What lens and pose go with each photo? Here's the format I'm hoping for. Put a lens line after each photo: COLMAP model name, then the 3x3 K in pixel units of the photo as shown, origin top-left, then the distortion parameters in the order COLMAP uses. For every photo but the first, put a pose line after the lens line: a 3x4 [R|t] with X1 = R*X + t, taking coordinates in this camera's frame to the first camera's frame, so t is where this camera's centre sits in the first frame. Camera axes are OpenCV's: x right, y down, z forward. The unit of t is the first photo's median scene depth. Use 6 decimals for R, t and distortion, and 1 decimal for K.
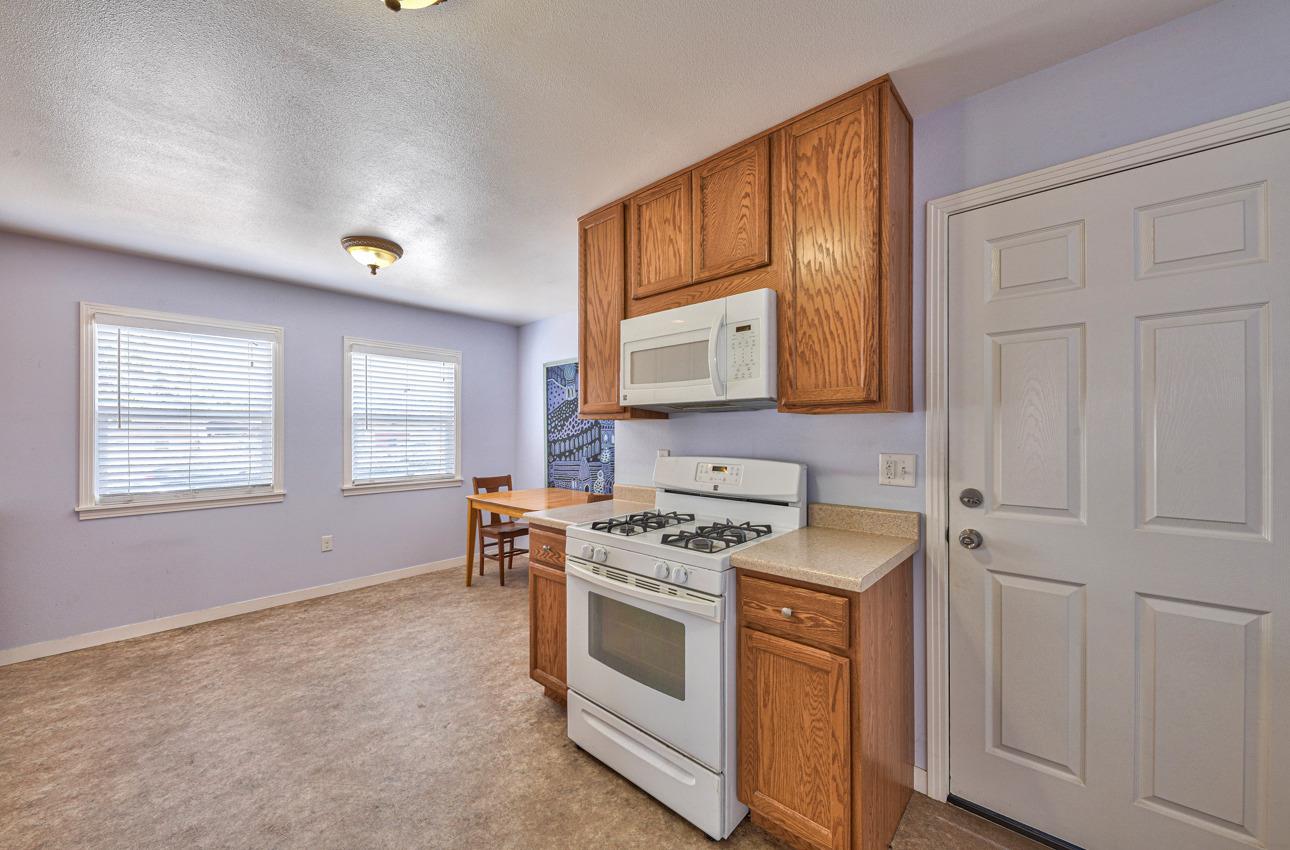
lens RADIAL K [[468.8, 0, 678.1], [0, 468.8, 433.6], [0, 0, 1]] dist [0.006545, -0.000710]
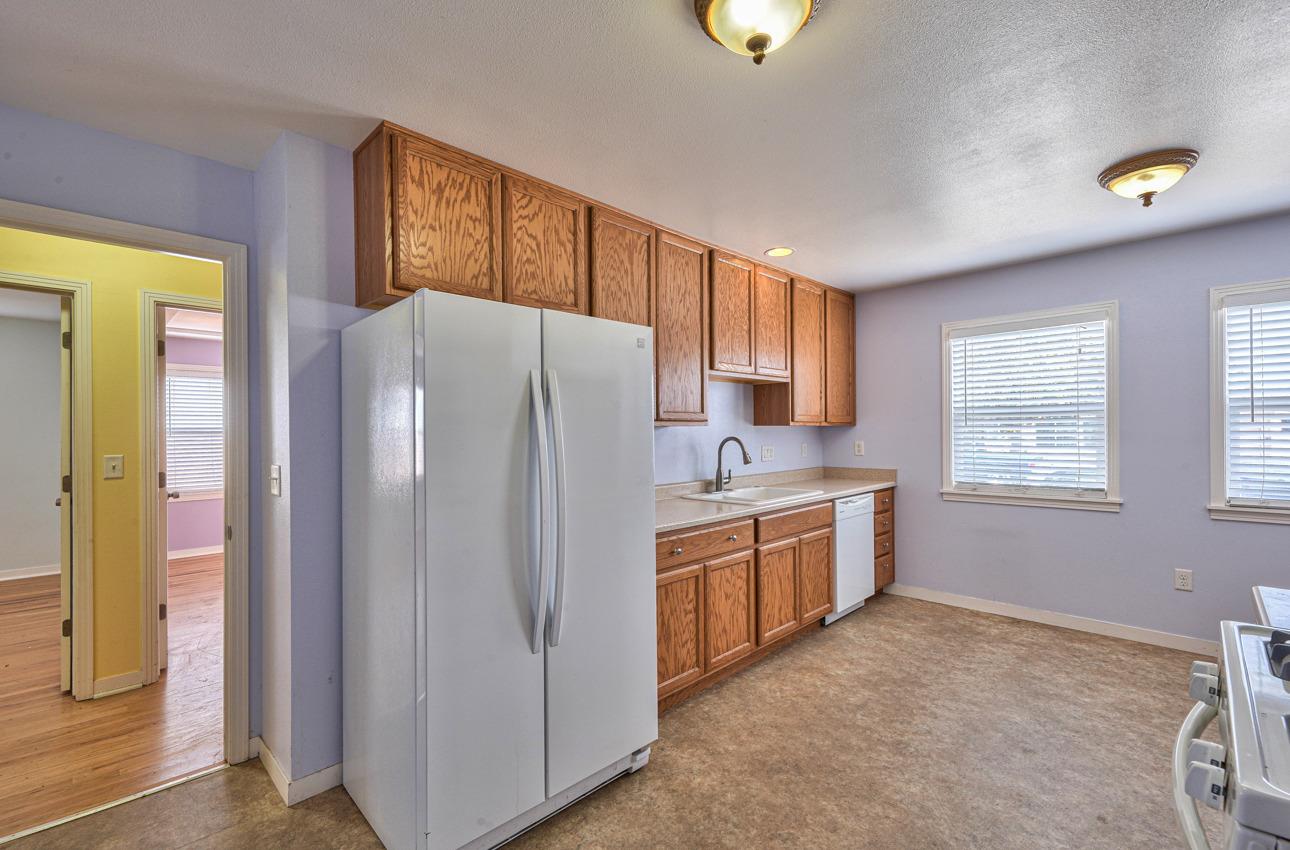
lens RADIAL K [[586.9, 0, 637.8], [0, 586.9, 431.8], [0, 0, 1]] dist [0.005758, -0.001009]
pose [[-0.086228, 0.003058, -0.996271, 0.315621], [0.004040, 0.999988, 0.002720, -0.002091], [0.996267, -0.003790, -0.086240, 0.316595]]
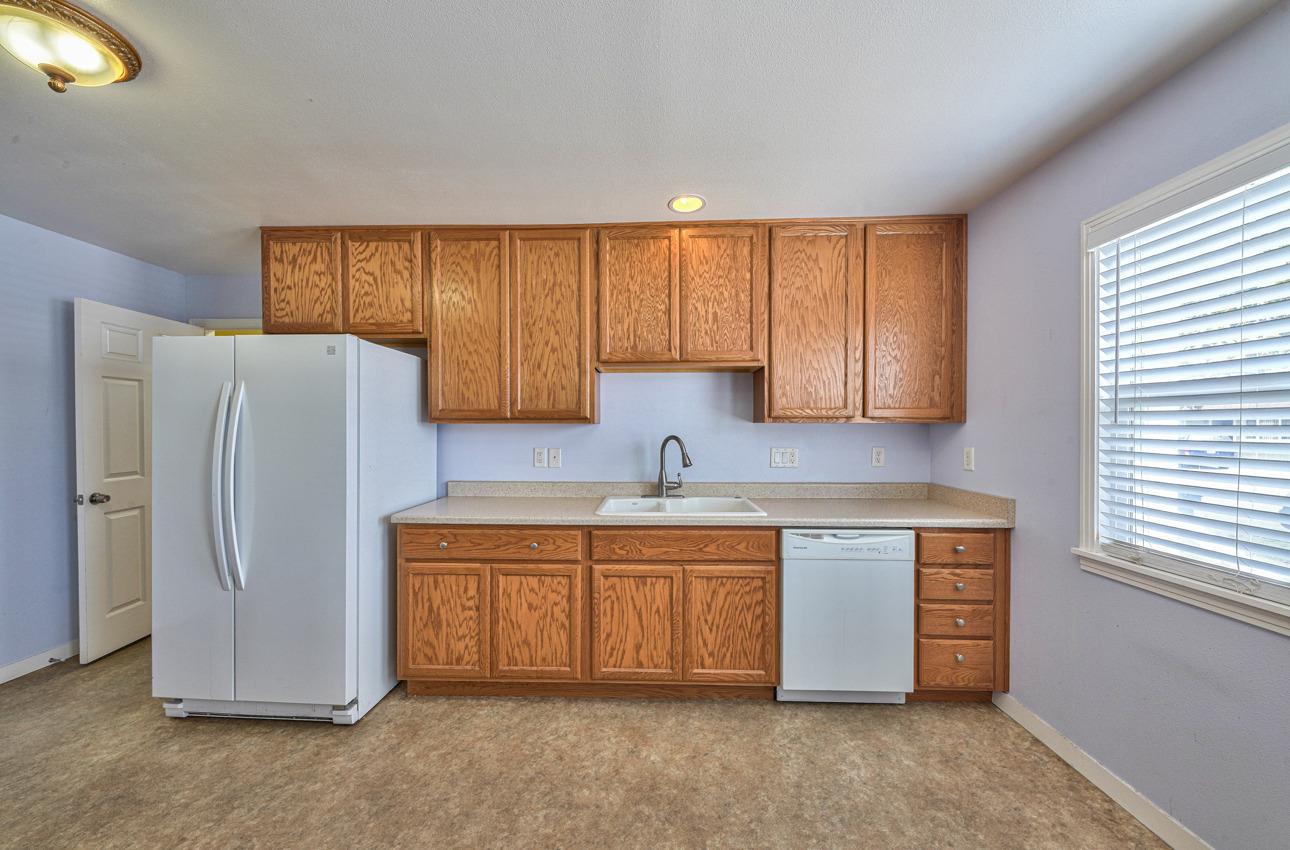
lens RADIAL K [[468.8, 0, 610.3], [0, 468.8, 429.7], [0, 0, 1]] dist [0.006545, -0.000710]
pose [[-0.800301, 0.006157, -0.599567, -0.360771], [-0.002781, 0.999898, 0.013981, -0.010030], [0.599592, 0.012857, -0.800203, 1.058514]]
